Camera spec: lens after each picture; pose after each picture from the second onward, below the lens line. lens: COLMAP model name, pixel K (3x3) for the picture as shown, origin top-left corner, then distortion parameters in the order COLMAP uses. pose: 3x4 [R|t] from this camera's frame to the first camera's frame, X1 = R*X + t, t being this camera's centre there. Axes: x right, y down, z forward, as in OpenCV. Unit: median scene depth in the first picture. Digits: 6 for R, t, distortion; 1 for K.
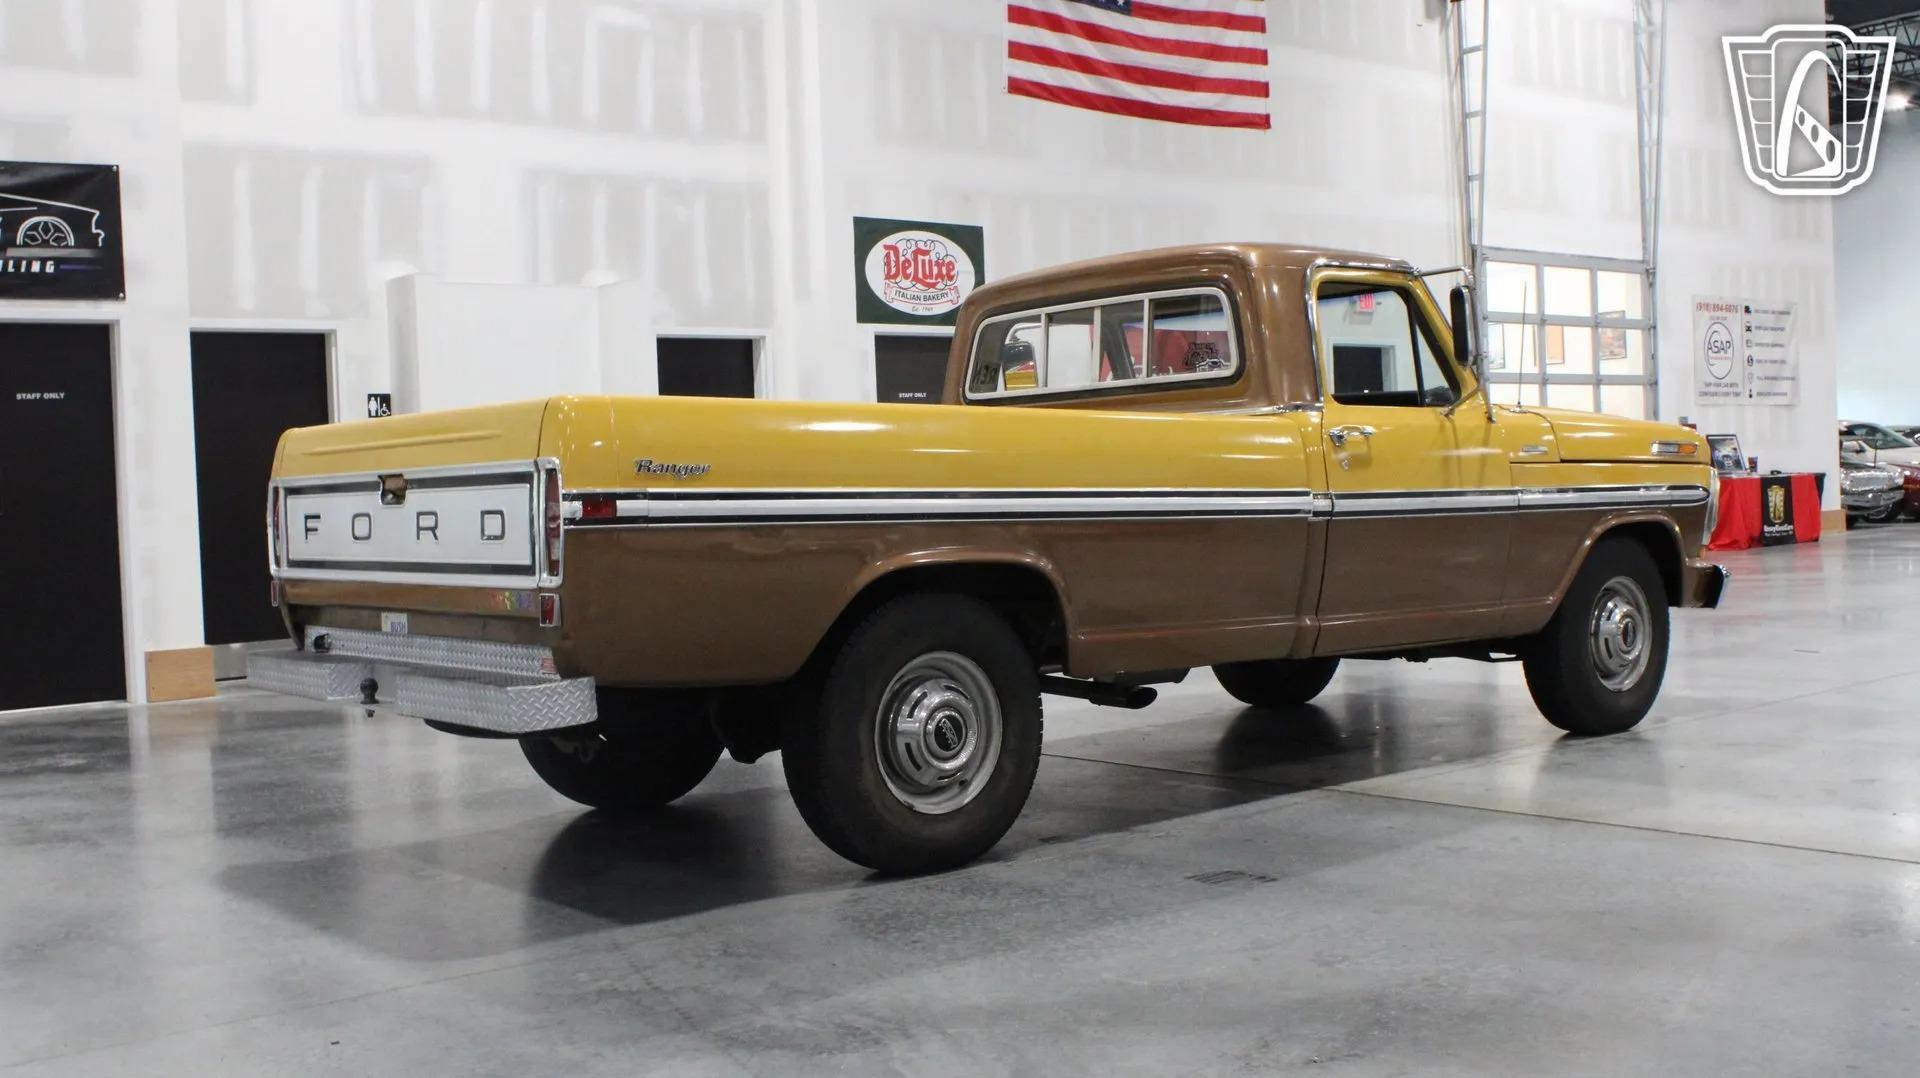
lens RADIAL K [[1941.6, 0, 946.0], [0, 1941.6, 535.6], [0, 0, 1]] dist [-0.119971, 0.092470]
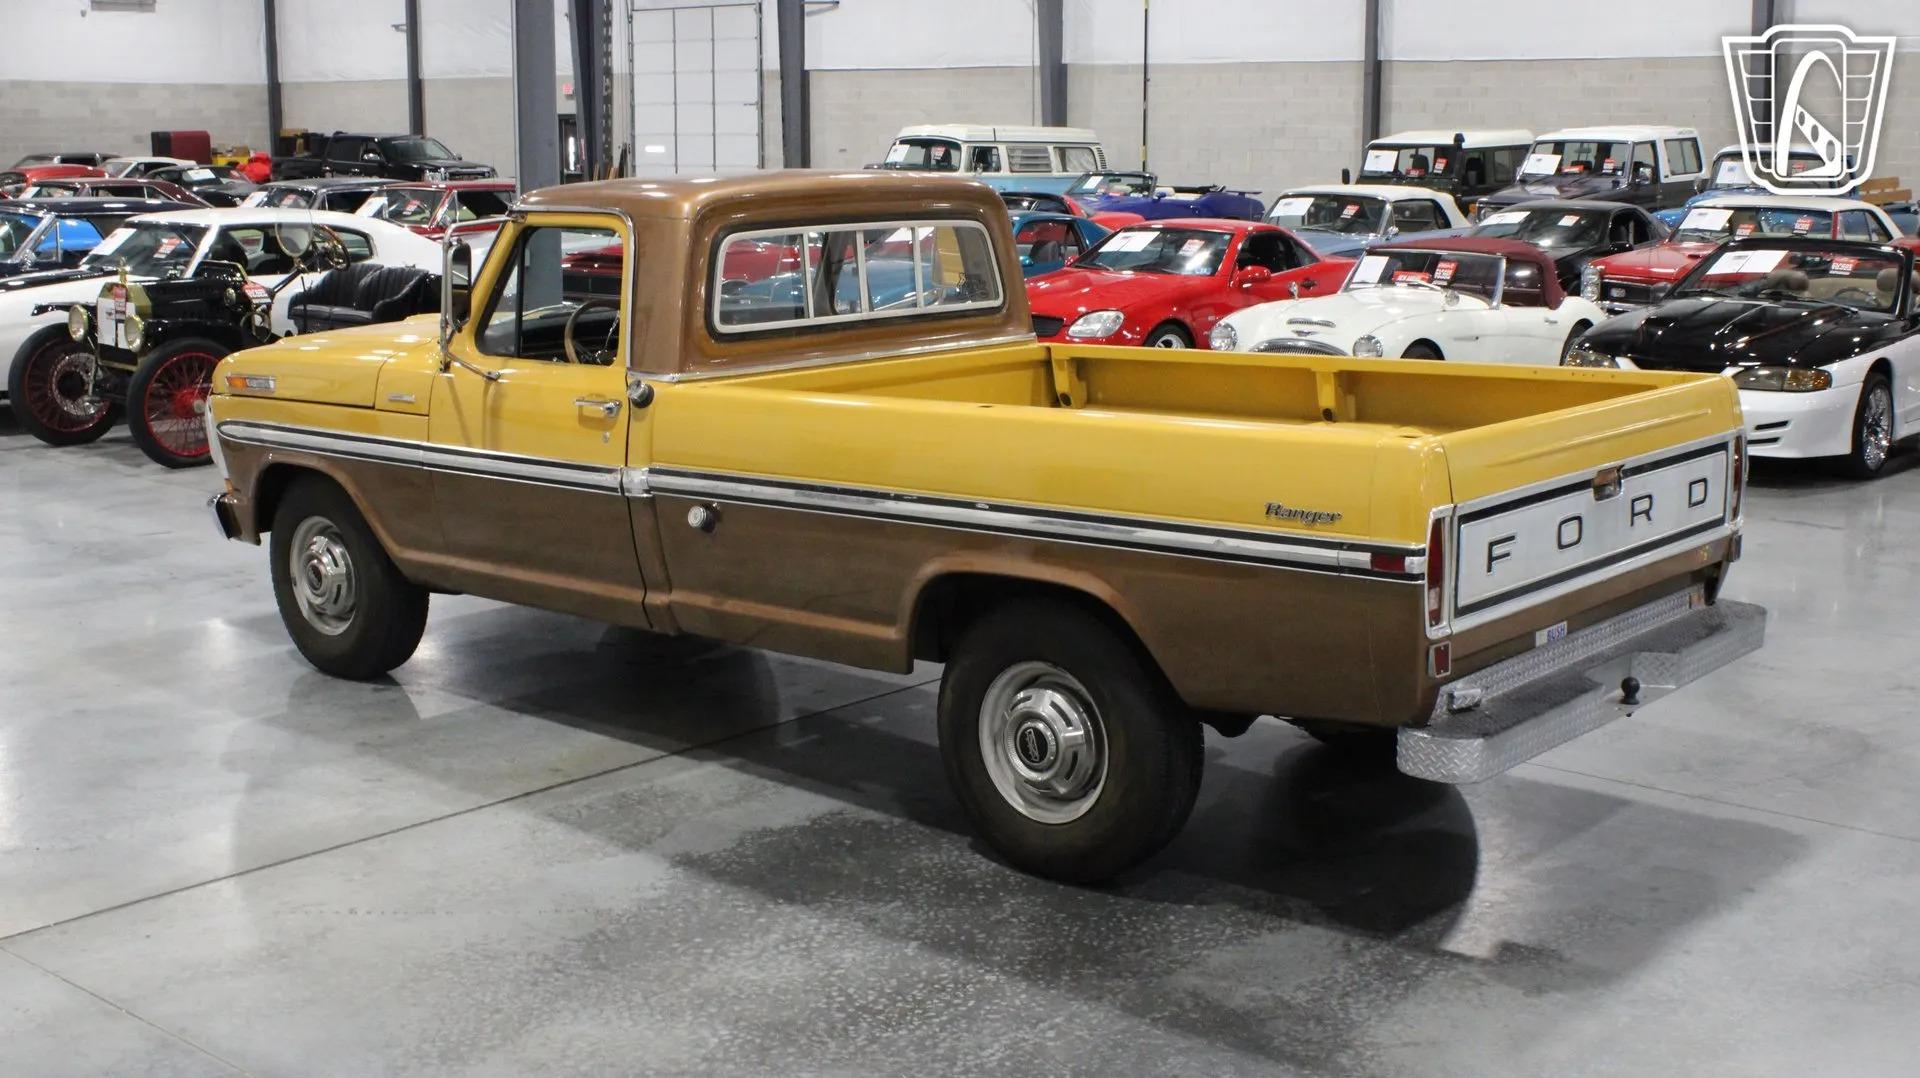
lens RADIAL K [[2185.1, 0, 948.9], [0, 2185.1, 540.9], [0, 0, 1]] dist [-0.084807, 0.077802]
pose [[-0.174674, -0.146018, 0.973739, -0.903870], [0.031942, 0.987582, 0.153824, -0.120961], [-0.984108, 0.057972, -0.167841, 1.058198]]
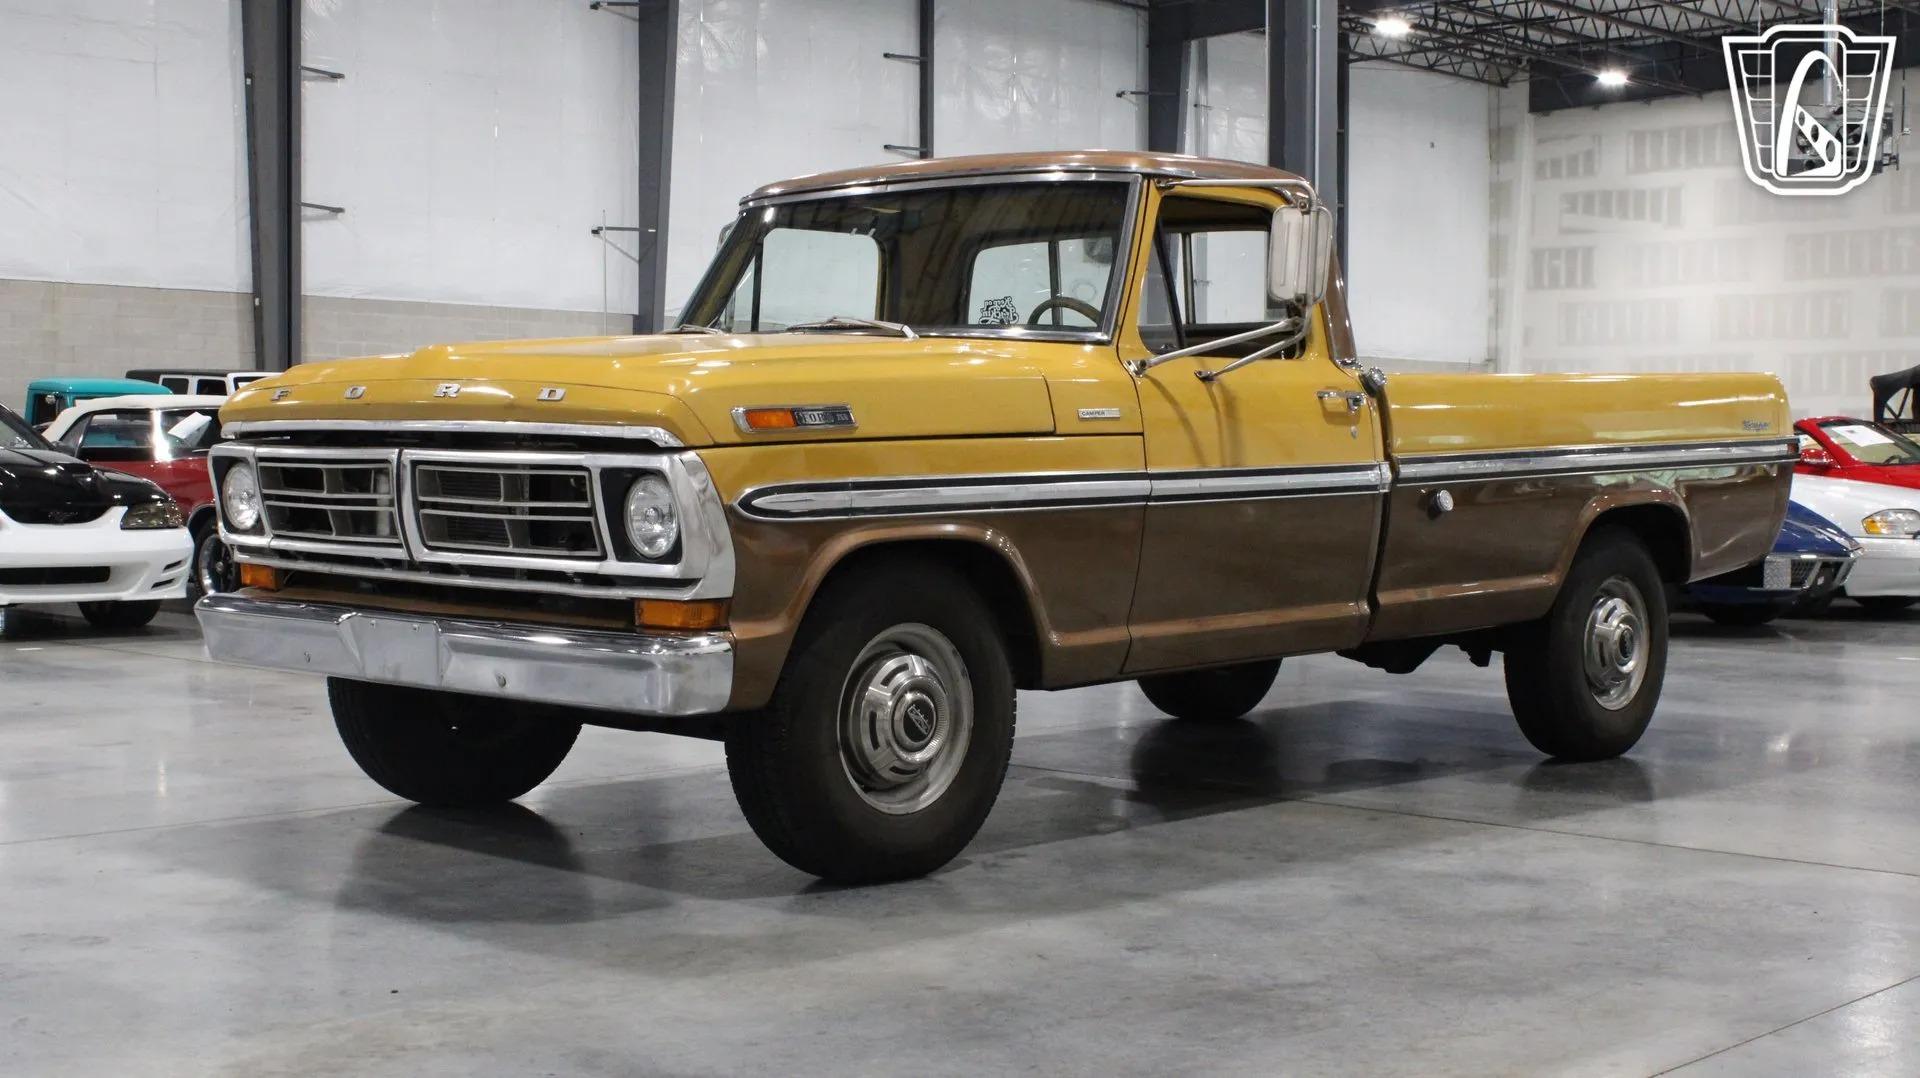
lens RADIAL K [[2486.3, 0, 960.6], [0, 2486.3, 520.6], [0, 0, 1]] dist [-0.050770, -0.019405]
pose [[-0.991540, 0.034867, -0.125033, 0.269012], [0.027278, 0.997709, 0.061907, -0.057697], [0.126905, 0.057972, -0.990219, 1.946467]]
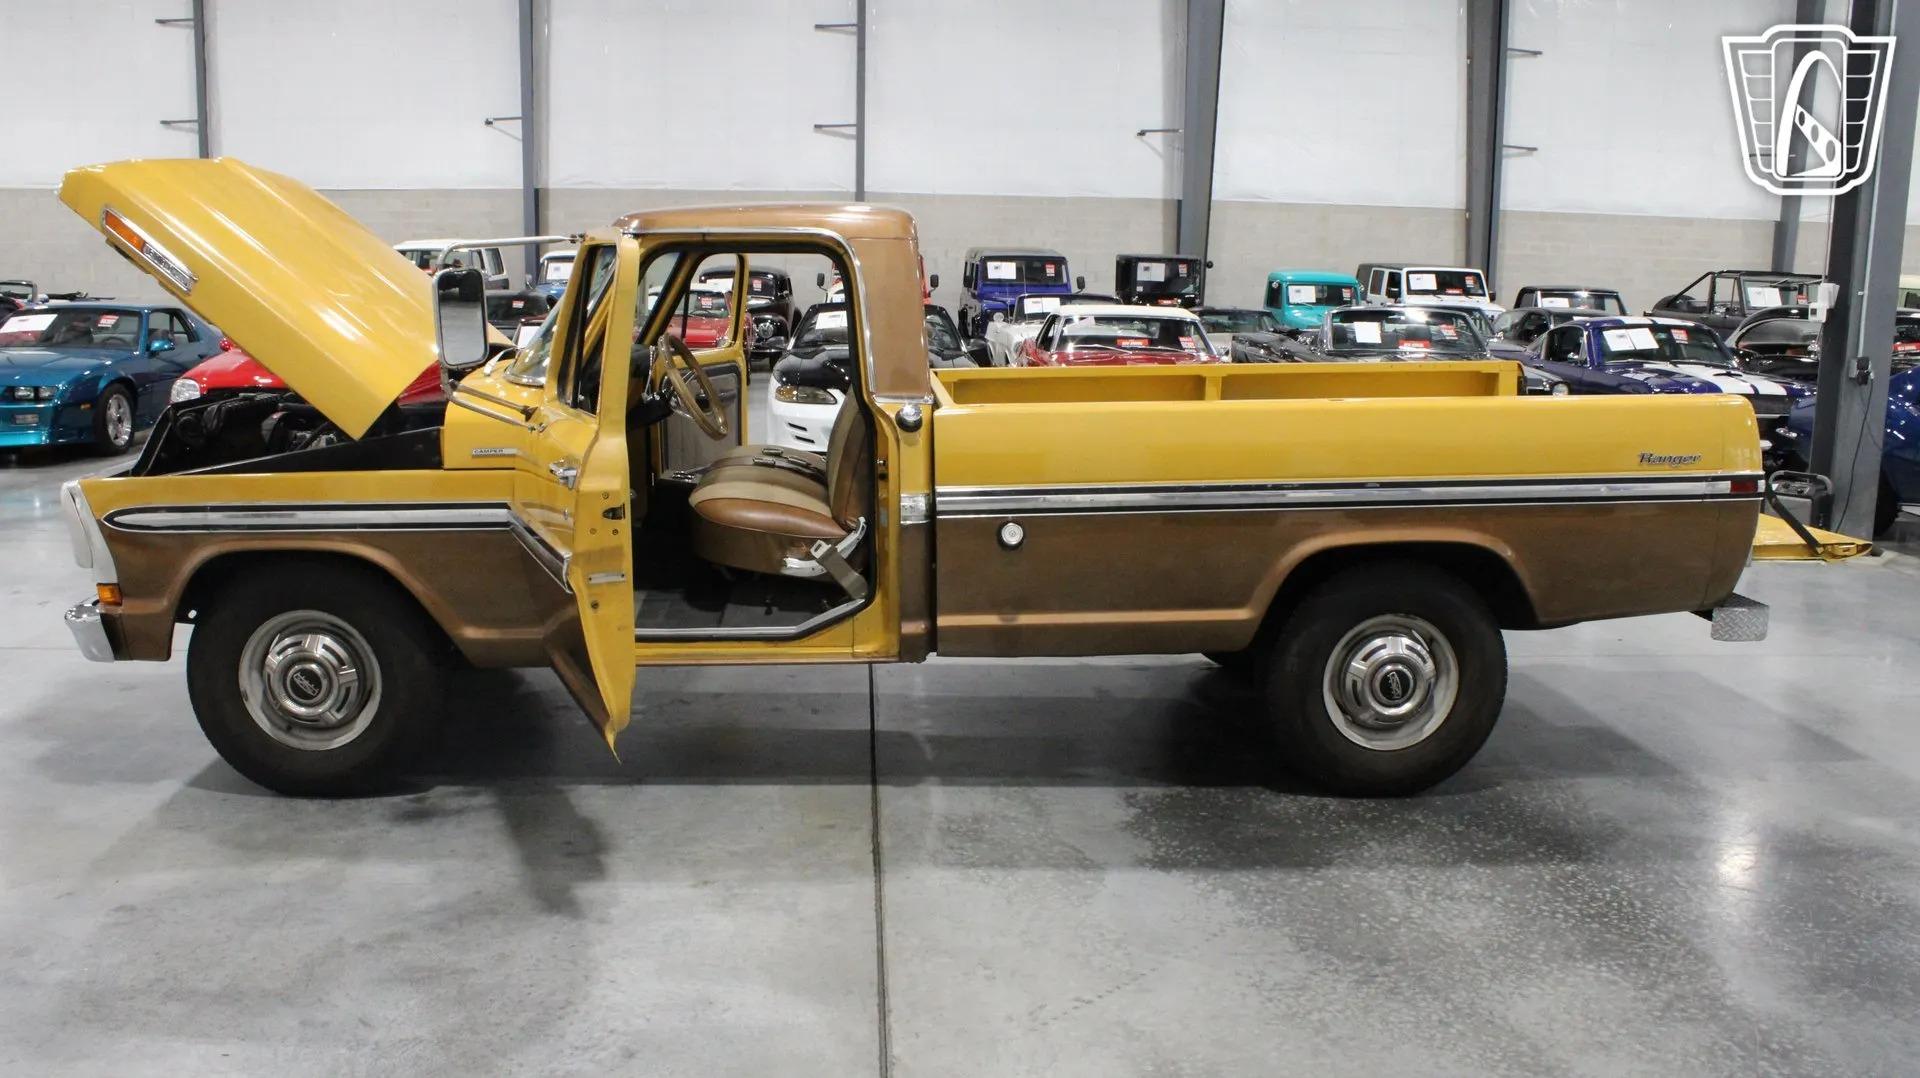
lens RADIAL K [[1603.9, 0, 942.6], [0, 1603.9, 530.1], [0, 0, 1]] dist [-0.163719, 0.135331]
pose [[-0.807873, -0.069381, 0.585259, -0.389030], [0.032347, 0.986330, 0.161578, -0.105260], [-0.588469, 0.149466, -0.794584, 1.531219]]
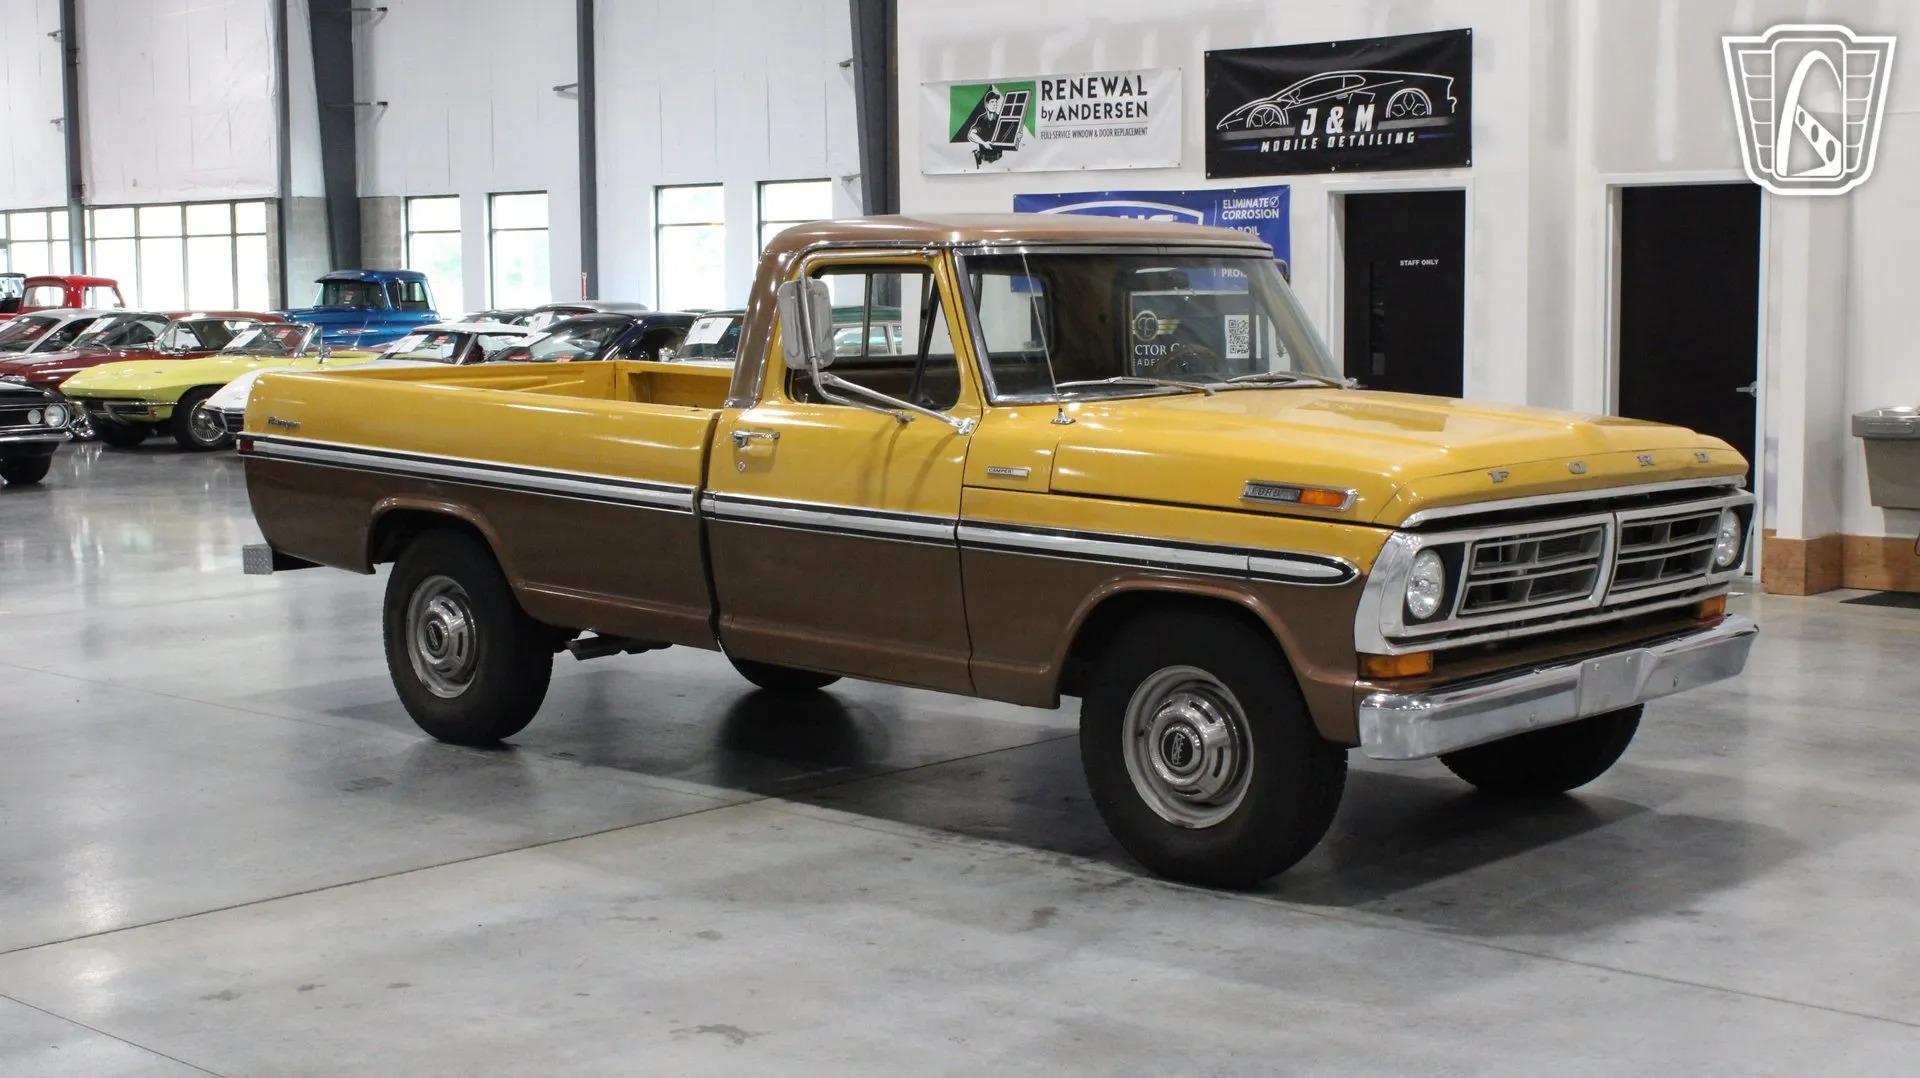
lens RADIAL K [[2600.4, 0, 957.0], [0, 2600.4, 535.2], [0, 0, 1]] dist [-0.038727, 0.015933]
pose [[0.151106, 0.133428, -0.979471, 1.248690], [-0.029290, 0.991018, 0.130482, -0.146088], [0.988083, 0.008972, 0.153657, 0.759677]]
